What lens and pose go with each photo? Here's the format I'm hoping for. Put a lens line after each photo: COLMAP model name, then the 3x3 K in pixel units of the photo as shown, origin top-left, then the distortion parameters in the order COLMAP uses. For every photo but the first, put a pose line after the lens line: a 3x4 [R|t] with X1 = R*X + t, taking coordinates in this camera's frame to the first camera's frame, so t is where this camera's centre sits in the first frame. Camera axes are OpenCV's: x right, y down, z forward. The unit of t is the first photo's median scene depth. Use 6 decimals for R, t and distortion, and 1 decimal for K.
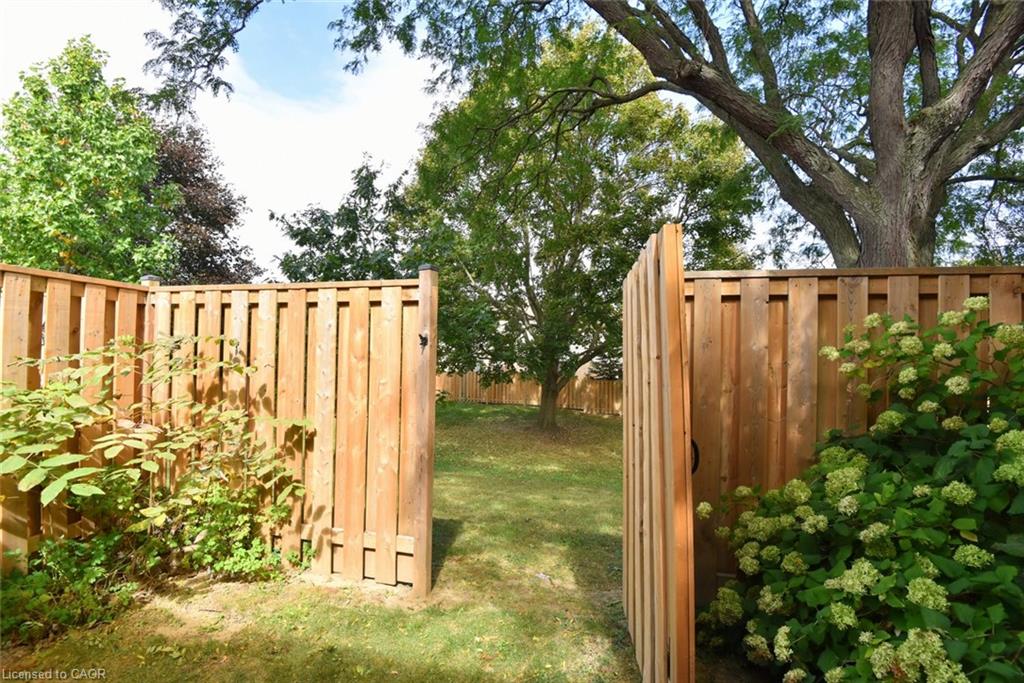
lens RADIAL K [[479.2, 0, 513.2], [0, 479.2, 337.3], [0, 0, 1]] dist [-0.030117, -0.001713]
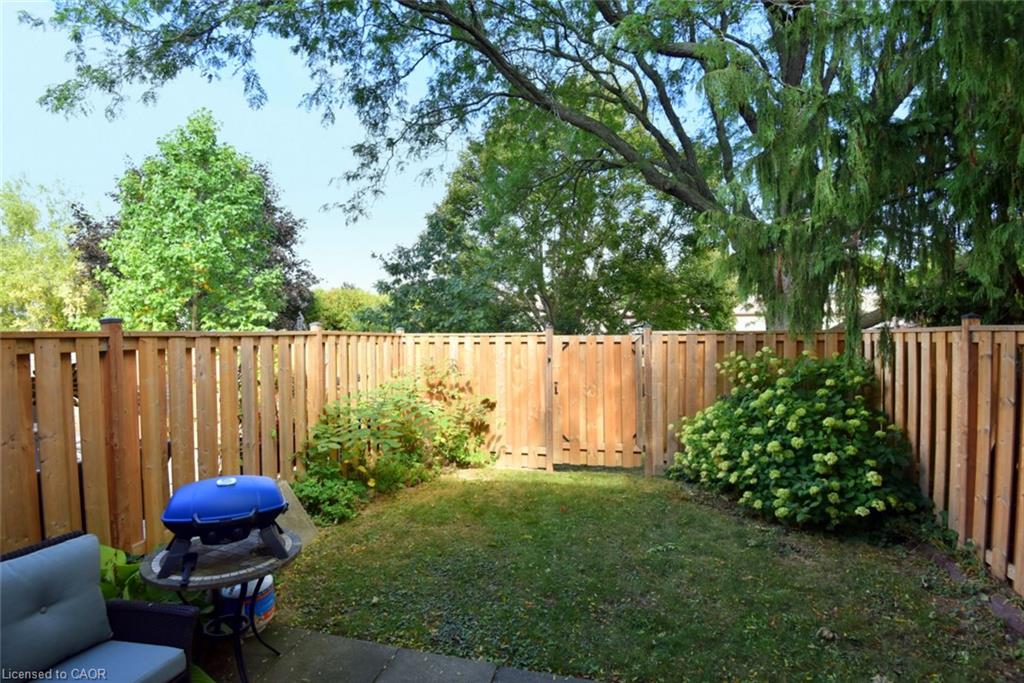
lens RADIAL K [[479.2, 0, 510.4], [0, 479.2, 346.6], [0, 0, 1]] dist [-0.030117, -0.001713]
pose [[0.999782, -0.018079, 0.010472, -0.364867], [0.017462, 0.998262, 0.056292, -0.174977], [-0.011471, -0.056097, 0.998359, -1.168551]]
